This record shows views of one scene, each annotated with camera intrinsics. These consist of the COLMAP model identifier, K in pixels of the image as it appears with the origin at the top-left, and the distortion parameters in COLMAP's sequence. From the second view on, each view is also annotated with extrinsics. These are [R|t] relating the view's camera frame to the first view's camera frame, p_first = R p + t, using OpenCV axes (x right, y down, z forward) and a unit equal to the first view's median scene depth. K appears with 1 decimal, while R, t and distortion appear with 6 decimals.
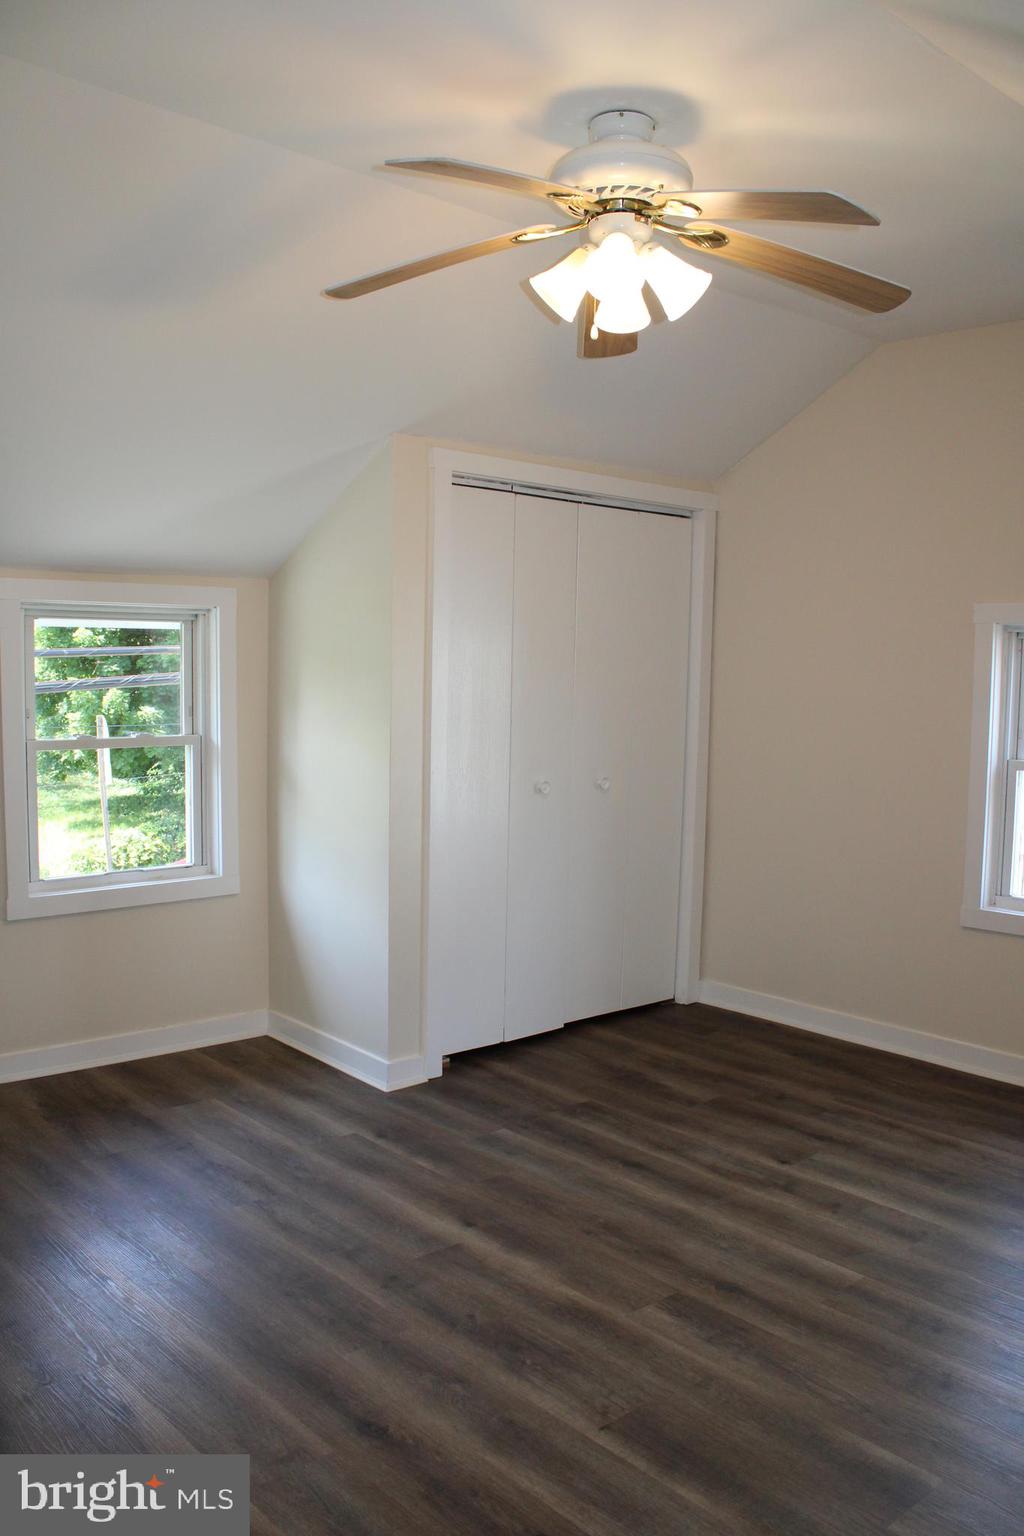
lens RADIAL K [[1277.1, 0, 513.5], [0, 1277.1, 773.9], [0, 0, 1]] dist [-0.166980, 0.144619]
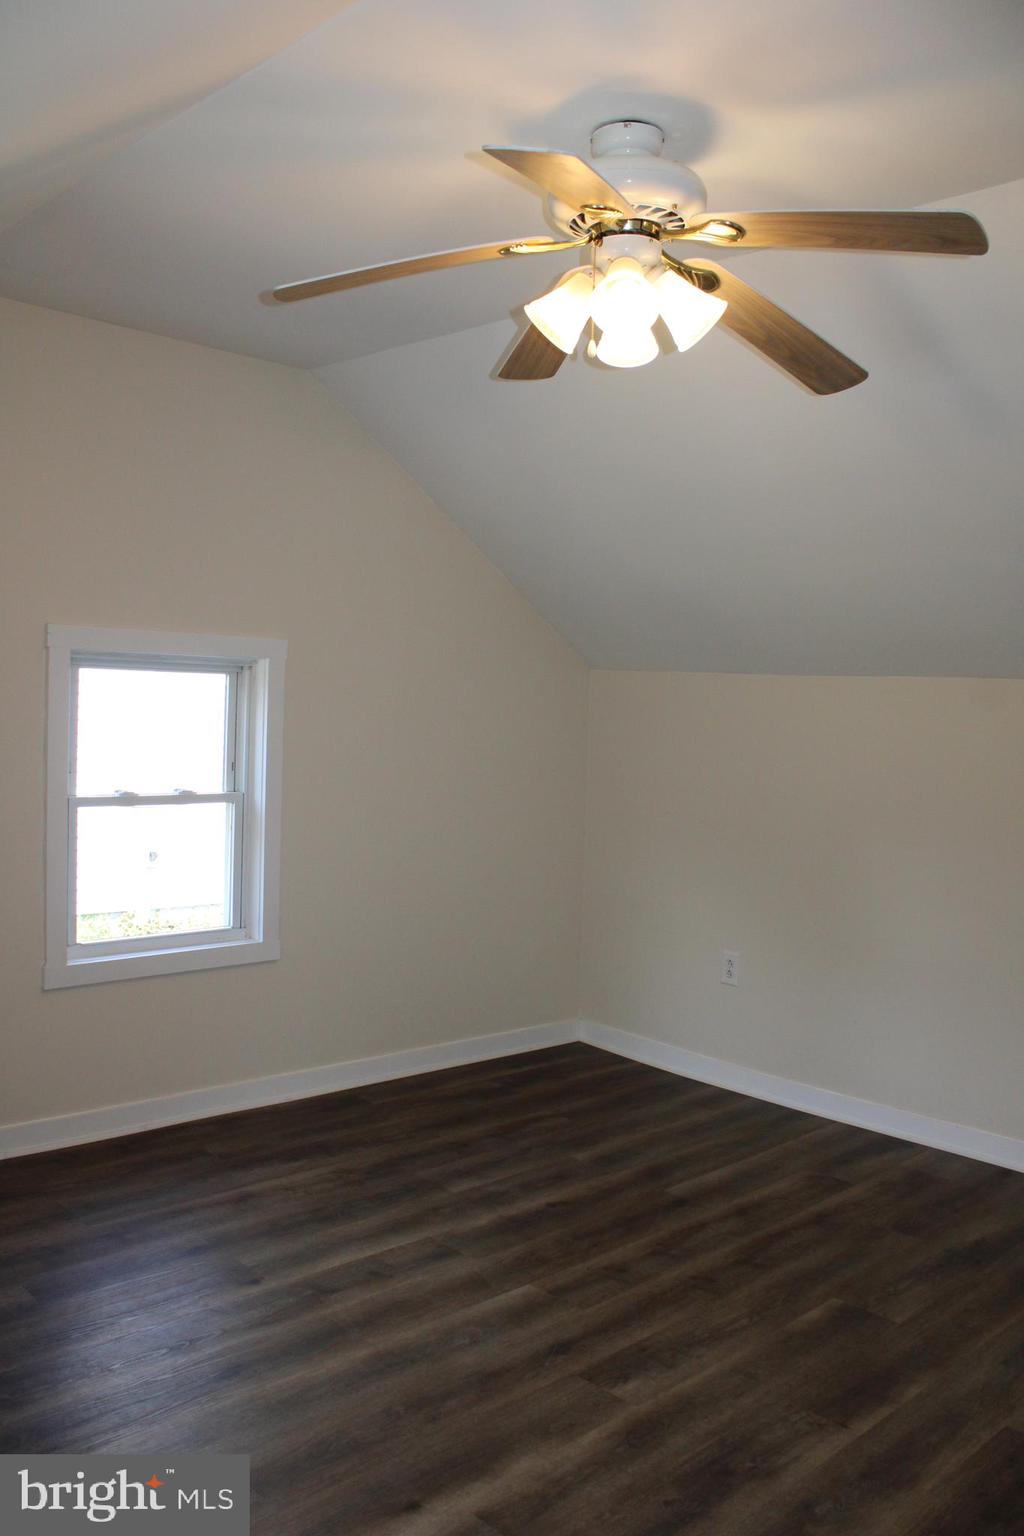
lens RADIAL K [[1279.2, 0, 516.6], [0, 1279.2, 776.2], [0, 0, 1]] dist [-0.161984, 0.140953]
pose [[-0.033096, -0.076203, 0.996543, -0.584139], [0.042964, 0.996059, 0.077593, -0.092271], [-0.998528, 0.045383, -0.029692, 0.774543]]
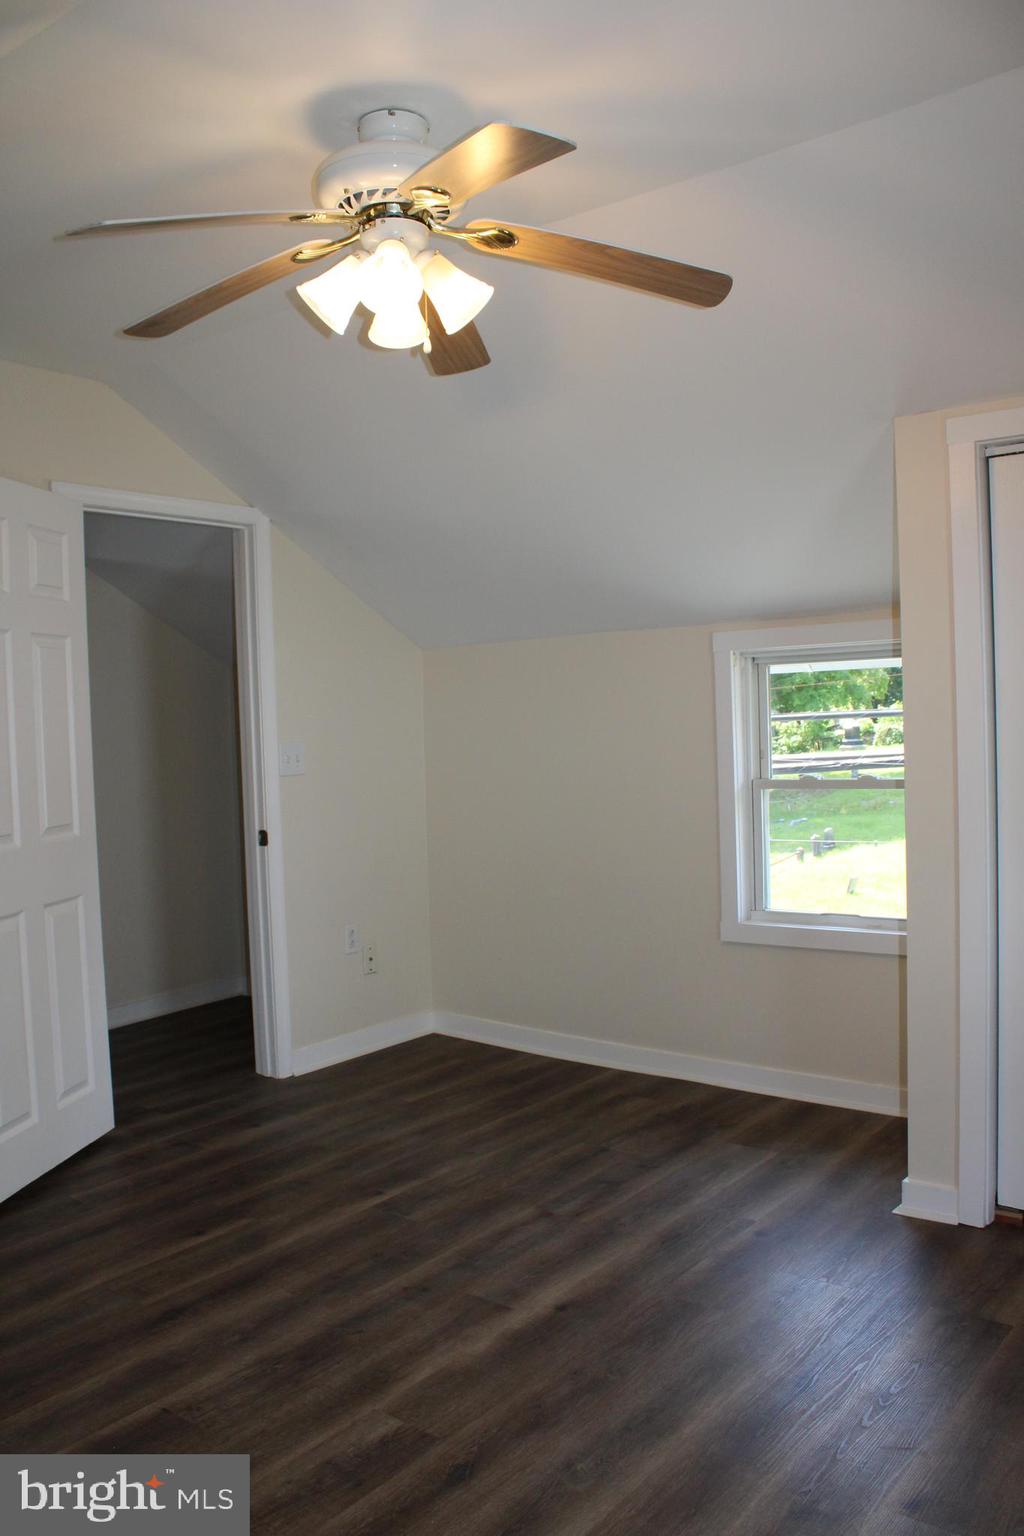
lens RADIAL K [[1277.1, 0, 513.5], [0, 1277.1, 773.9], [0, 0, 1]] dist [-0.166980, 0.144619]
pose [[0.162387, 0.018732, -0.986549, 0.706472], [-0.046204, 0.998867, 0.011361, -0.035935], [0.985645, 0.043738, 0.163069, 0.655967]]
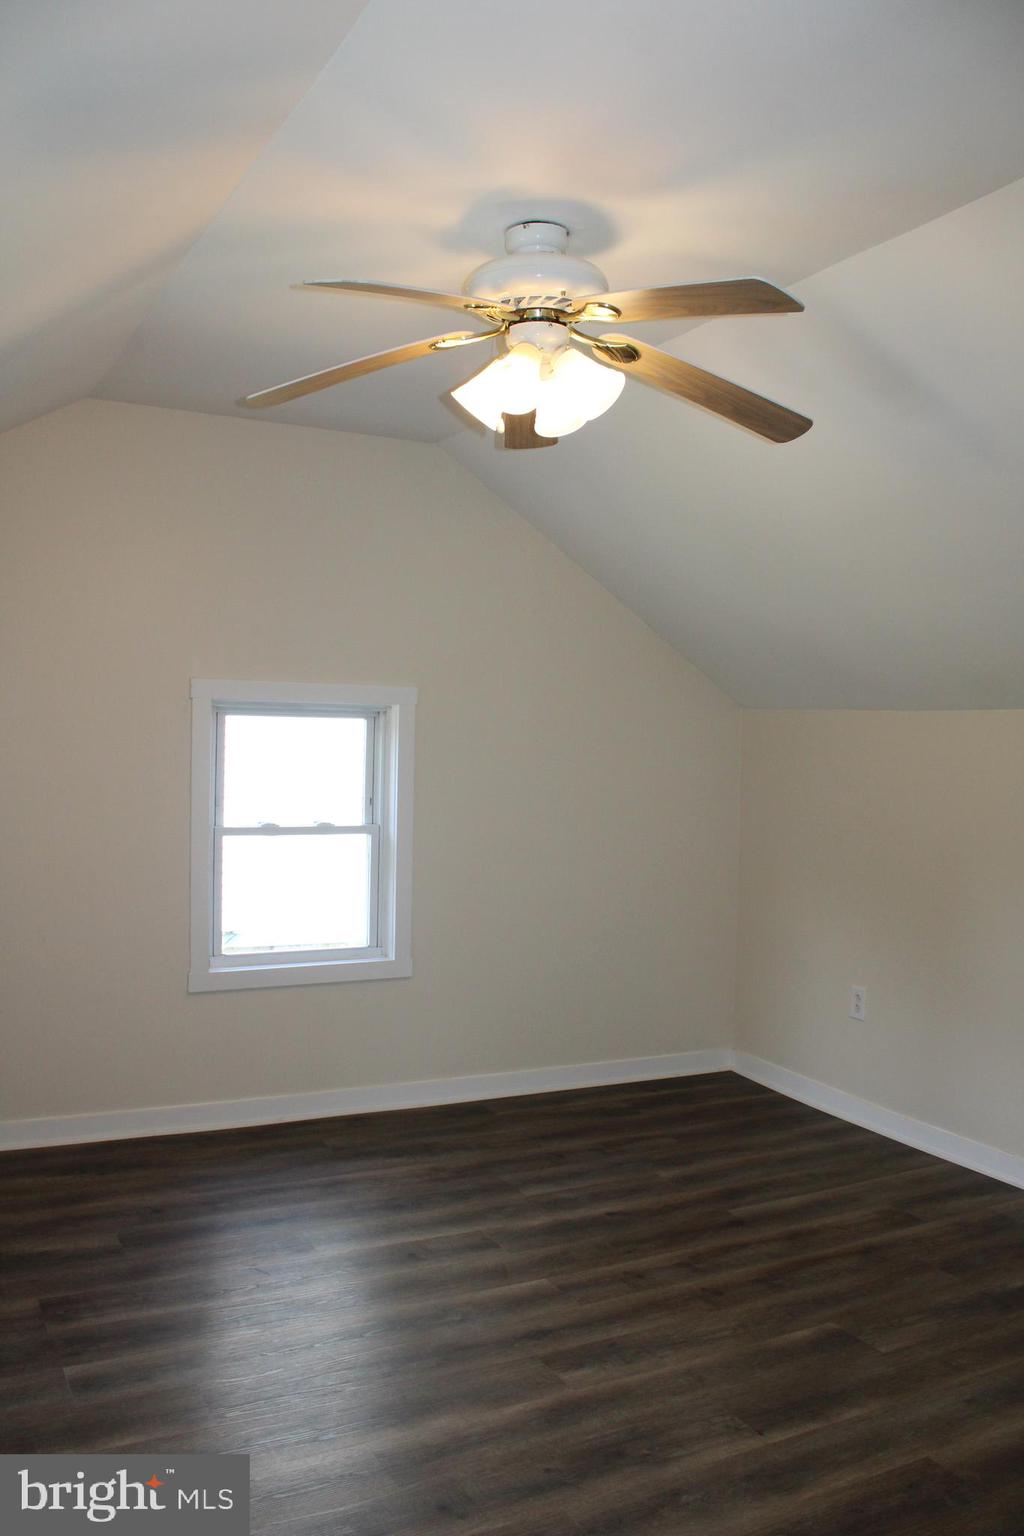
lens RADIAL K [[1279.2, 0, 516.6], [0, 1279.2, 776.2], [0, 0, 1]] dist [-0.161984, 0.140953]
pose [[0.244766, -0.045464, 0.968516, -0.638968], [0.060004, 0.997696, 0.031669, -0.080316], [-0.967724, 0.050363, 0.246930, 0.537932]]
